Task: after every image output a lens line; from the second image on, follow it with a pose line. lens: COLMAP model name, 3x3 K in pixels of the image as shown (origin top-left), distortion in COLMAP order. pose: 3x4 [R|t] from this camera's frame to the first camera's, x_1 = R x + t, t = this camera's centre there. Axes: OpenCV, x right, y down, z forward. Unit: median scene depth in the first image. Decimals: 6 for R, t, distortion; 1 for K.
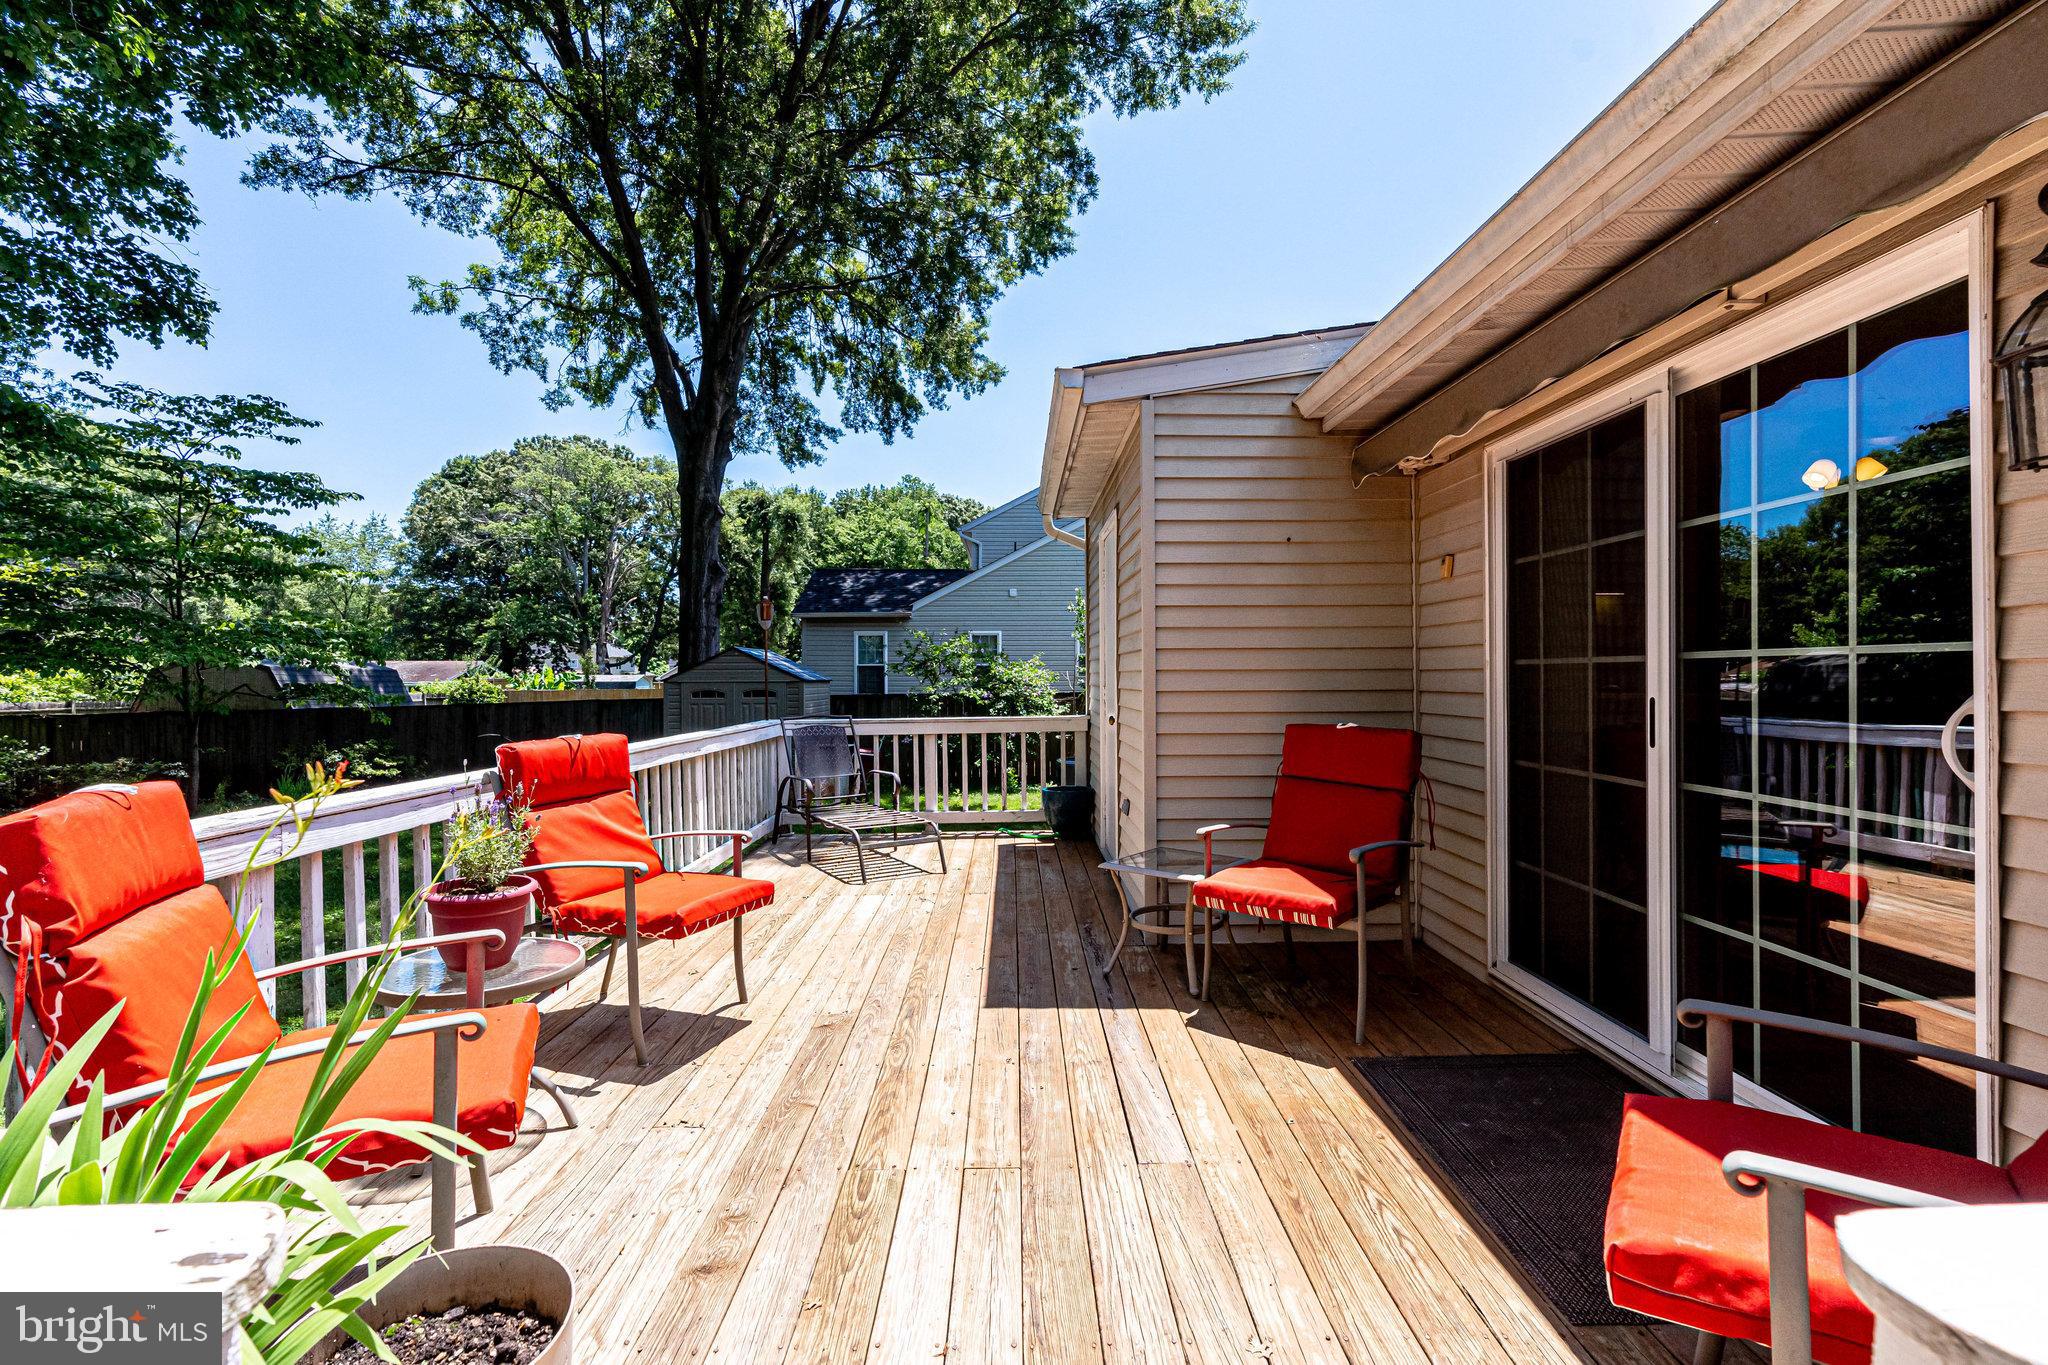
lens RADIAL K [[915.2, 0, 1035.9], [0, 915.2, 704.1], [0, 0, 1]] dist [-0.002914, -0.000549]
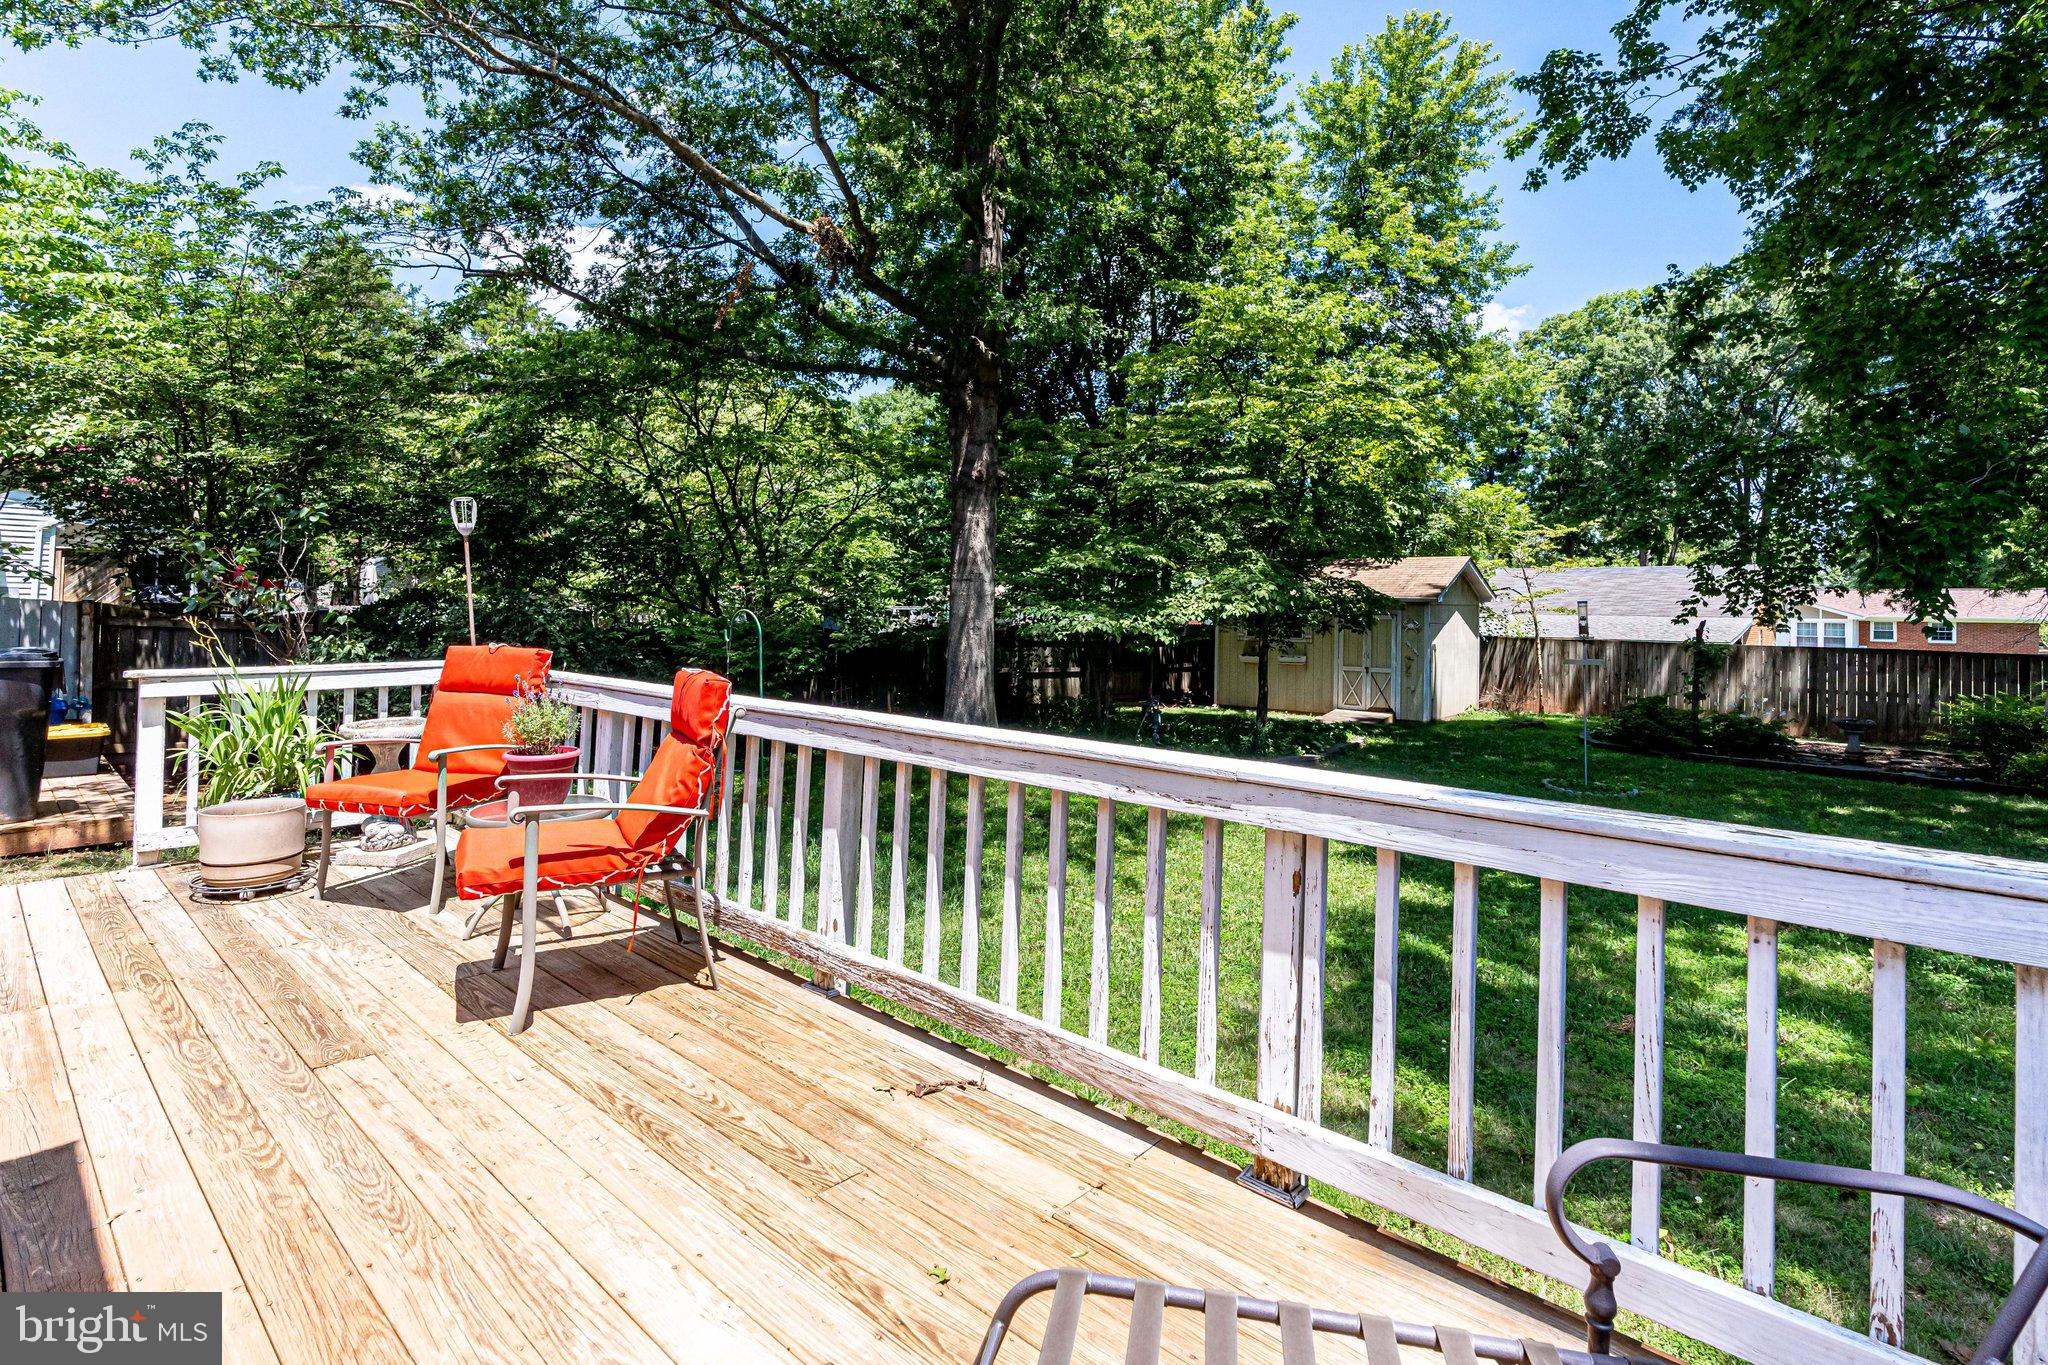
lens RADIAL K [[956.9, 0, 977.8], [0, 956.9, 602.3], [0, 0, 1]] dist [-0.001133, -0.000023]
pose [[-0.687752, -0.009836, -0.725879, -0.000675], [-0.027248, 0.999553, 0.012273, -0.008829], [0.725434, 0.028220, -0.687713, 0.316480]]
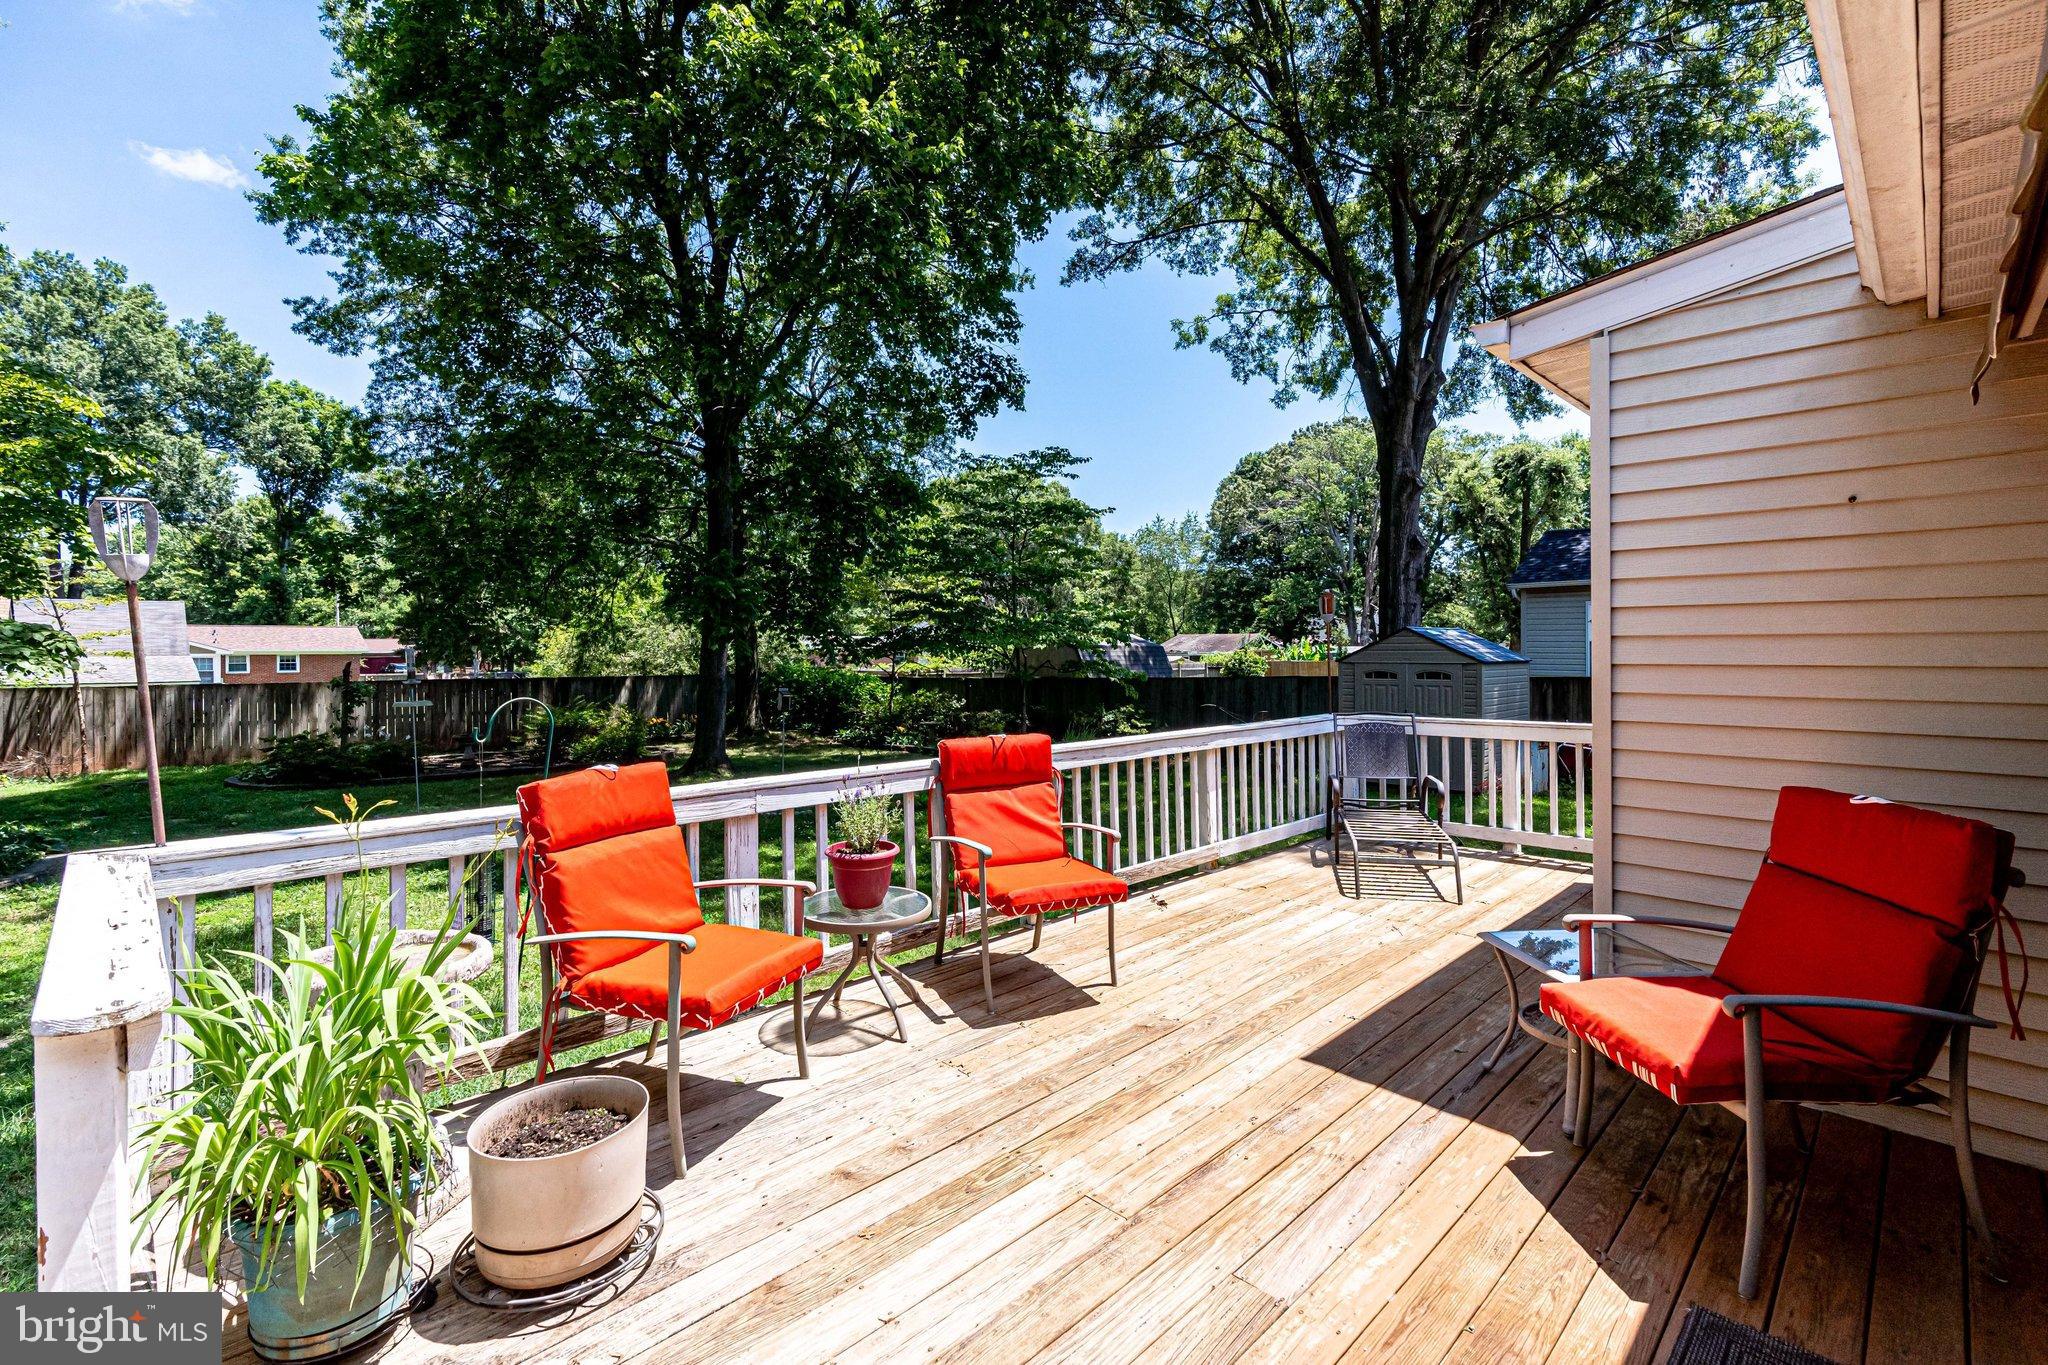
lens RADIAL K [[918.4, 0, 1025.0], [0, 918.4, 671.4], [0, 0, 1]] dist [0.008892, -0.000010]
pose [[0.697640, 0.018025, -0.716222, 0.069069], [-0.020331, 0.999779, 0.005358, -0.009936], [0.716160, 0.010823, 0.697852, 0.024980]]
